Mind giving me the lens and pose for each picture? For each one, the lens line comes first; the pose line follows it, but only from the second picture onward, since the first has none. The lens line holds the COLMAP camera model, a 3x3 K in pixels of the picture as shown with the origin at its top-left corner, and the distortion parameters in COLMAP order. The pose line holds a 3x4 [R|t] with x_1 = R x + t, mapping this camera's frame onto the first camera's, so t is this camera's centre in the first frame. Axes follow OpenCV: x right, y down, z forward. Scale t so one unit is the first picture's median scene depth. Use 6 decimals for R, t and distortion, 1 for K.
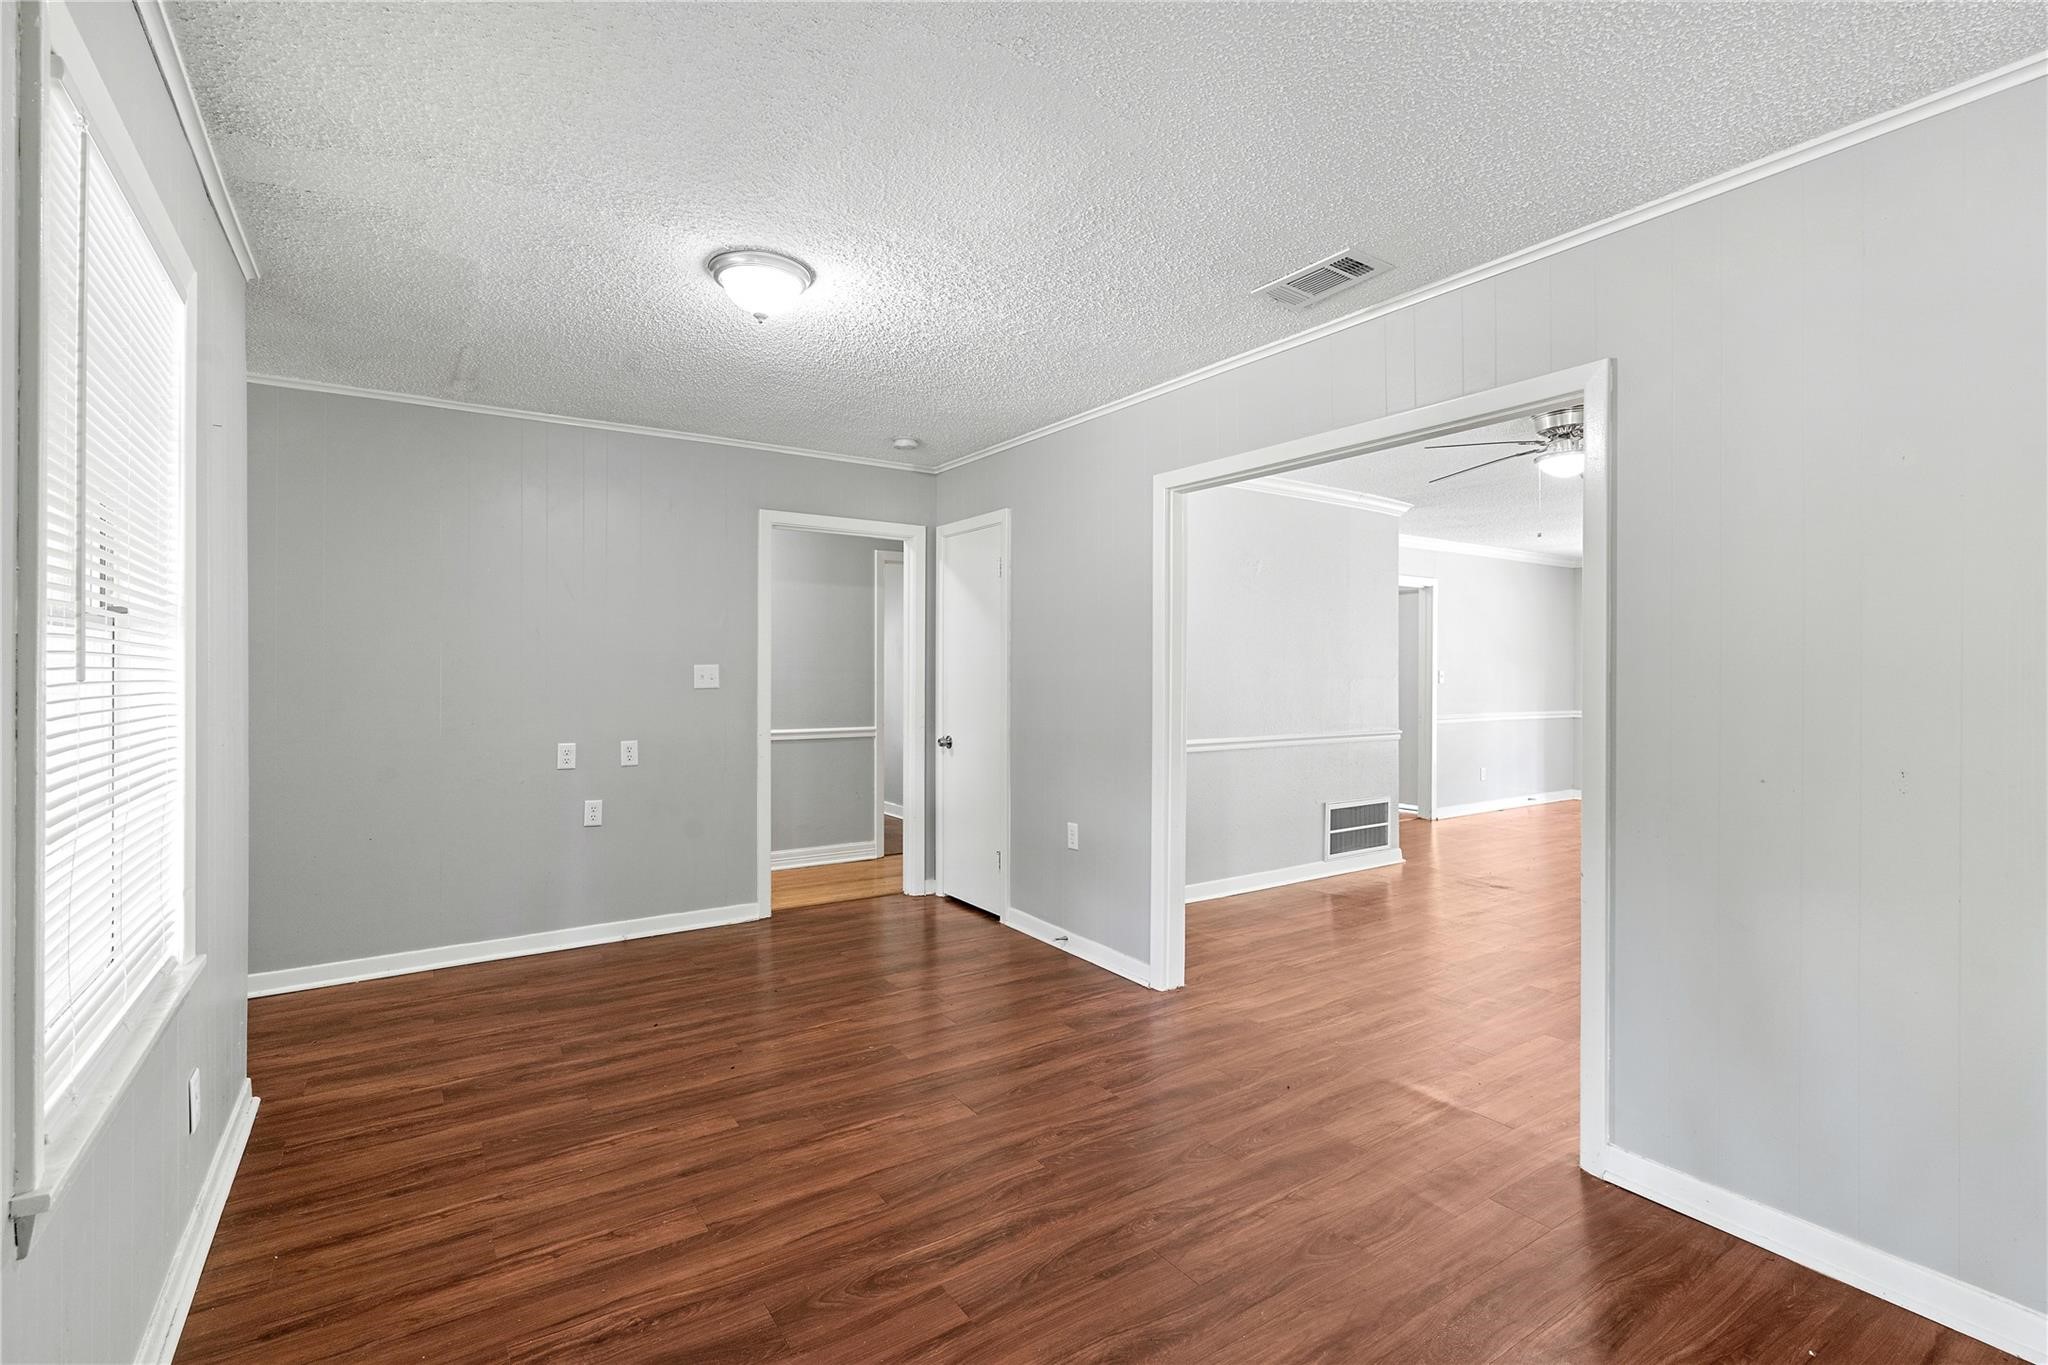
lens RADIAL K [[930.0, 0, 1028.4], [0, 930.0, 675.1], [0, 0, 1]] dist [0.000978, 0.000291]
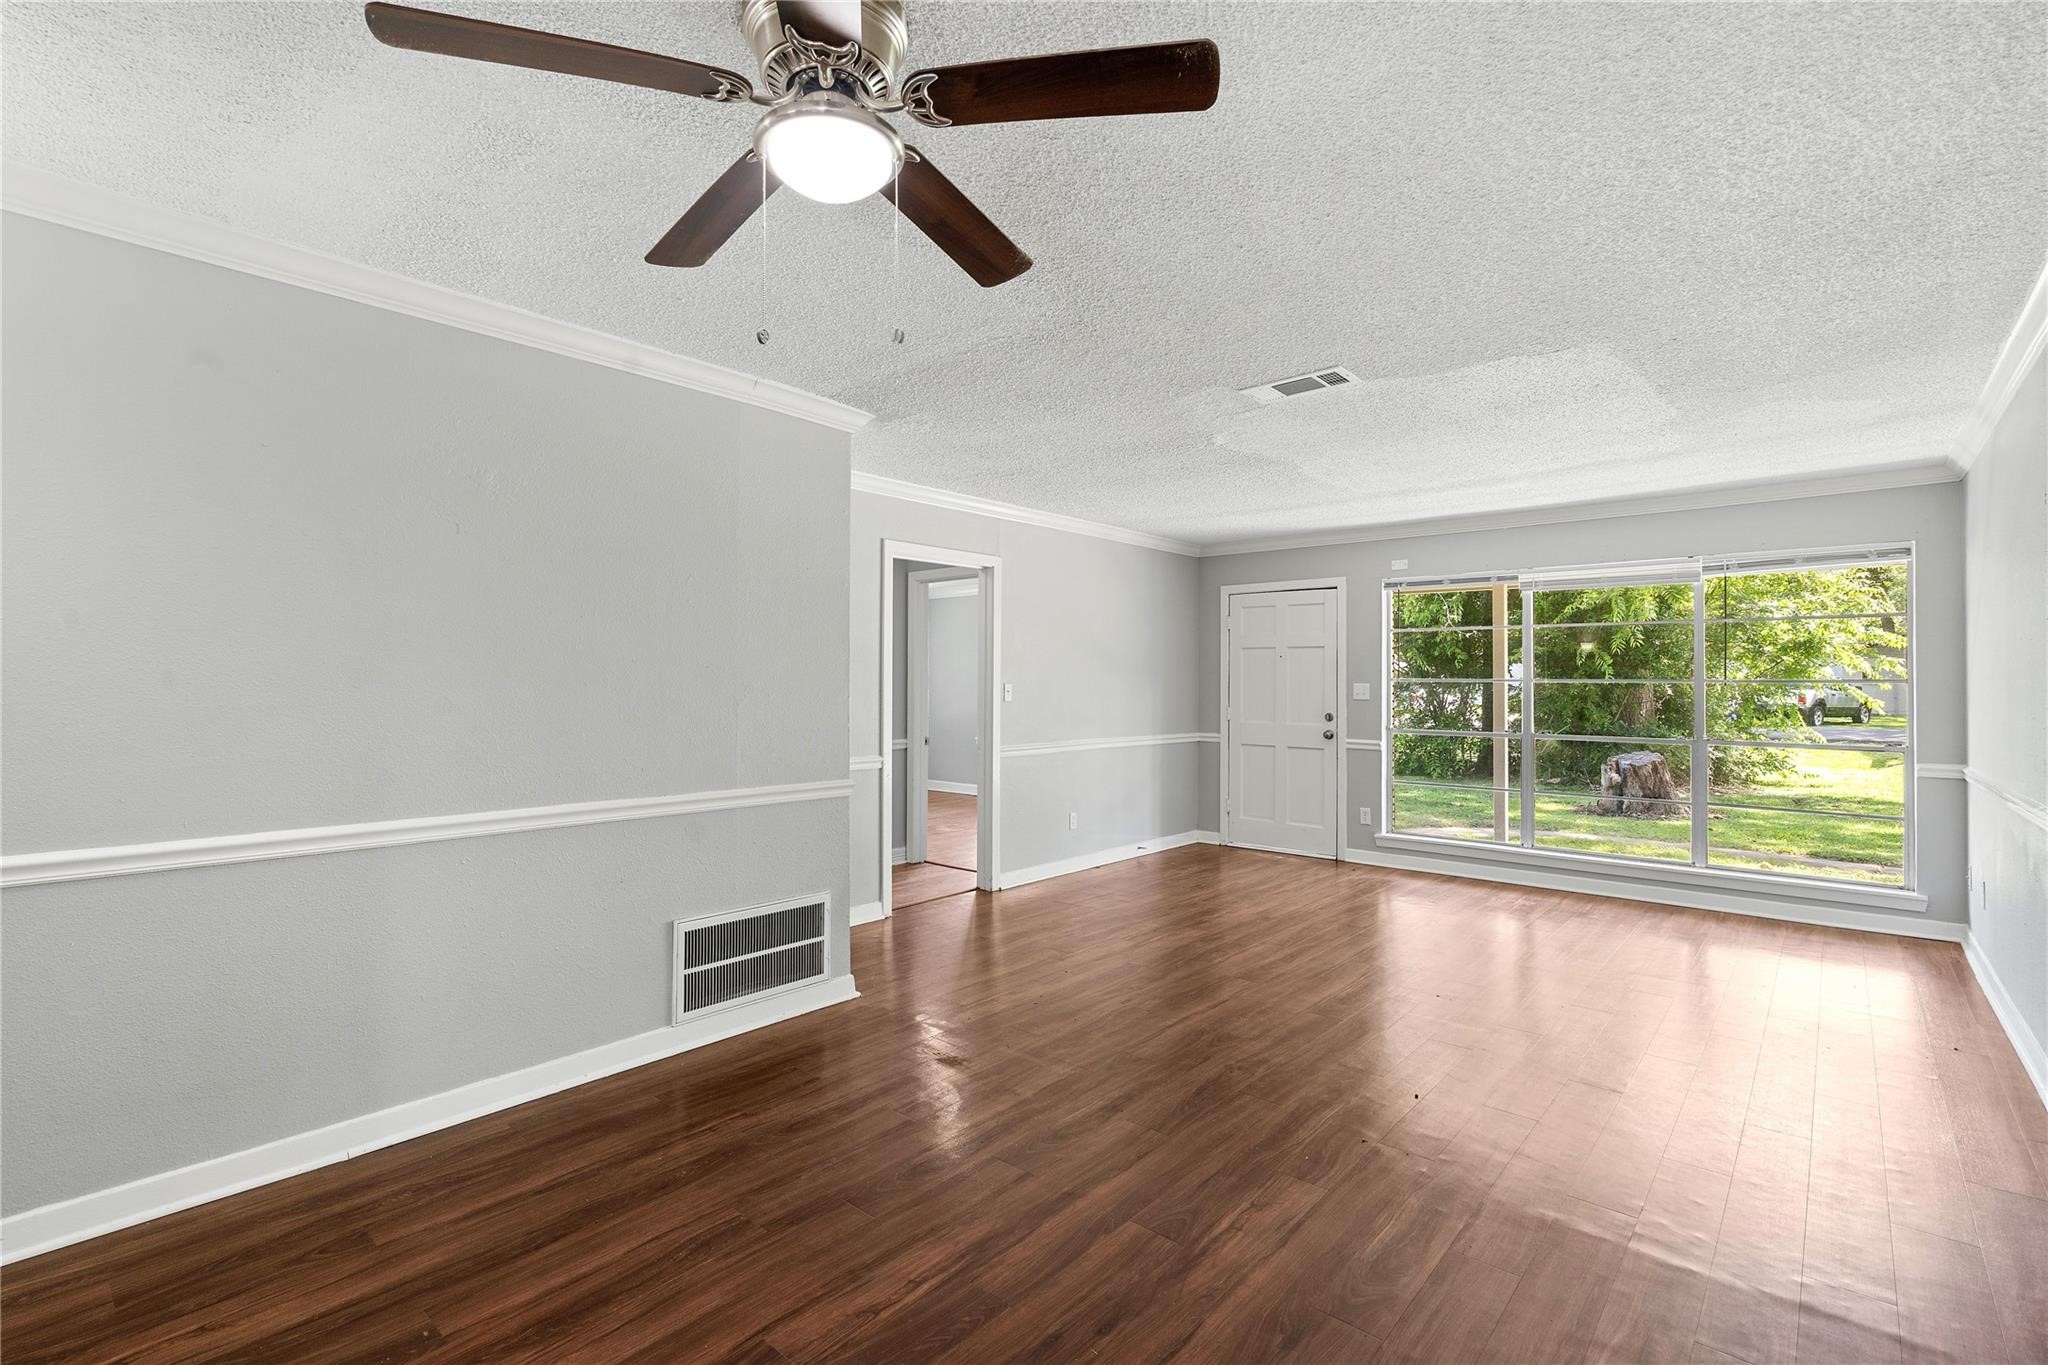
lens RADIAL K [[930.0, 0, 1028.4], [0, 930.0, 675.1], [0, 0, 1]] dist [0.000978, 0.000291]
pose [[0.967639, 0.003556, 0.252313, 0.360639], [-0.000211, 0.999912, -0.013283, -0.002228], [-0.252338, 0.012800, 0.967555, 0.381220]]
